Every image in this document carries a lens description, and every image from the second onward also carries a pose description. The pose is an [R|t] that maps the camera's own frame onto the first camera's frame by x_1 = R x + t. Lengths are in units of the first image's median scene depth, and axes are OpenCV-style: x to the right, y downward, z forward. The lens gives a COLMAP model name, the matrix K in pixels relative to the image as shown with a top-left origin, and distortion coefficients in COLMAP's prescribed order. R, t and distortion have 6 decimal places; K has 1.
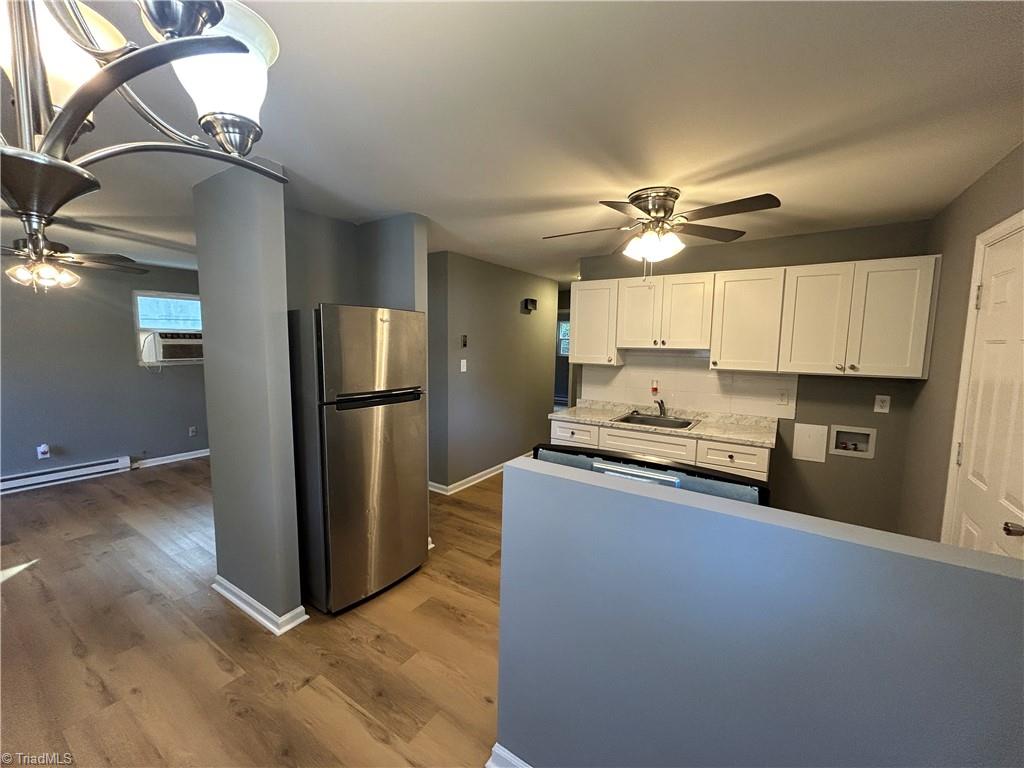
lens RADIAL K [[412.5, 0, 511.3], [0, 412.5, 381.4], [0, 0, 1]] dist [-0.001737, -0.000333]
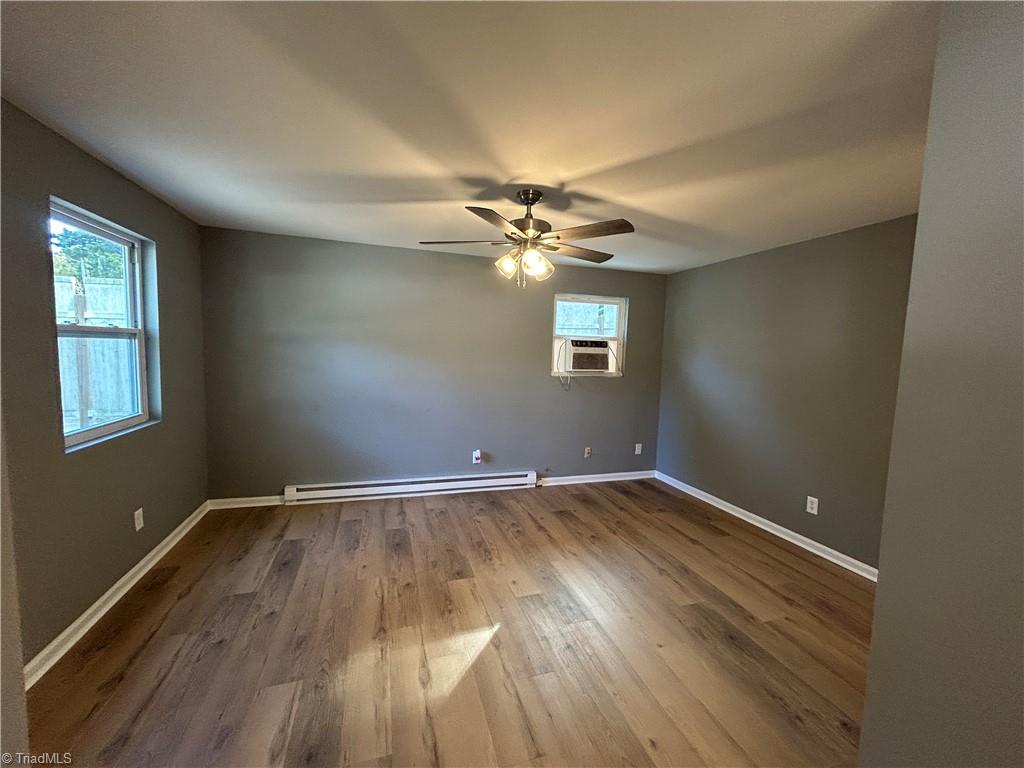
lens RADIAL K [[412.5, 0, 511.3], [0, 412.5, 383.8], [0, 0, 1]] dist [-0.001737, -0.000333]
pose [[0.776966, 0.064556, -0.626224, -0.438728], [-0.079446, 0.996830, 0.004191, -0.018427], [0.624510, 0.046494, 0.779632, 0.249934]]
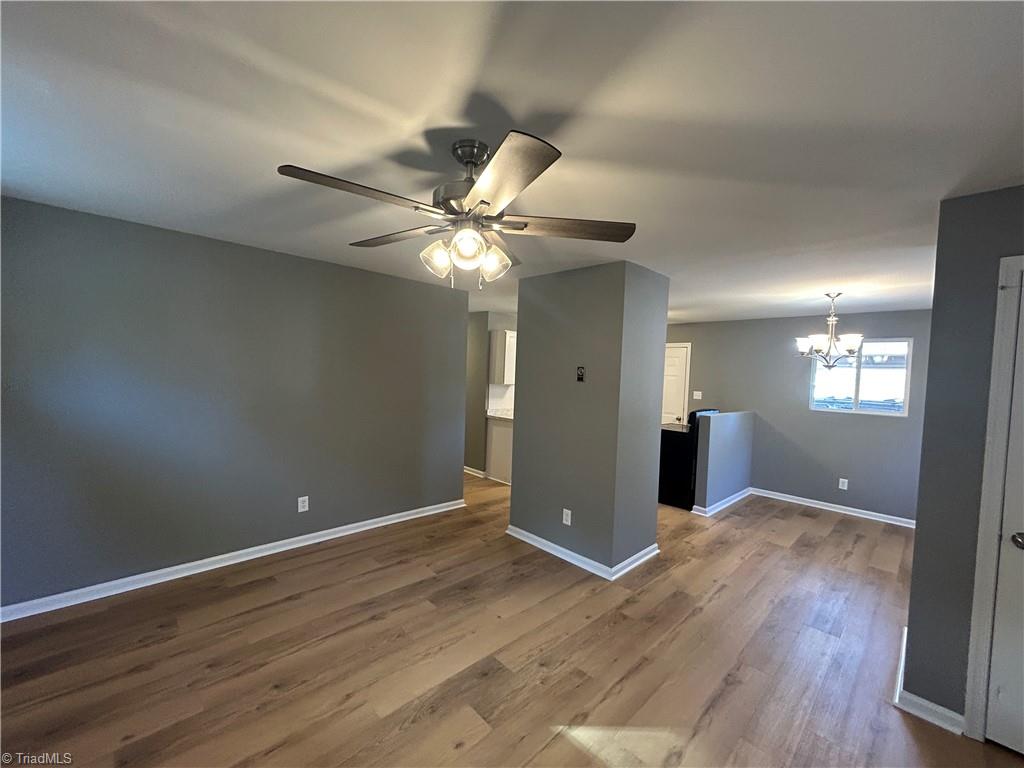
lens RADIAL K [[412.5, 0, 508.2], [0, 412.5, 383.5], [0, 0, 1]] dist [-0.001737, -0.000333]
pose [[0.219144, -0.033382, 0.975121, -1.149436], [0.053143, 0.998339, 0.022234, -0.073120], [-0.974244, 0.046948, 0.220554, 0.588453]]
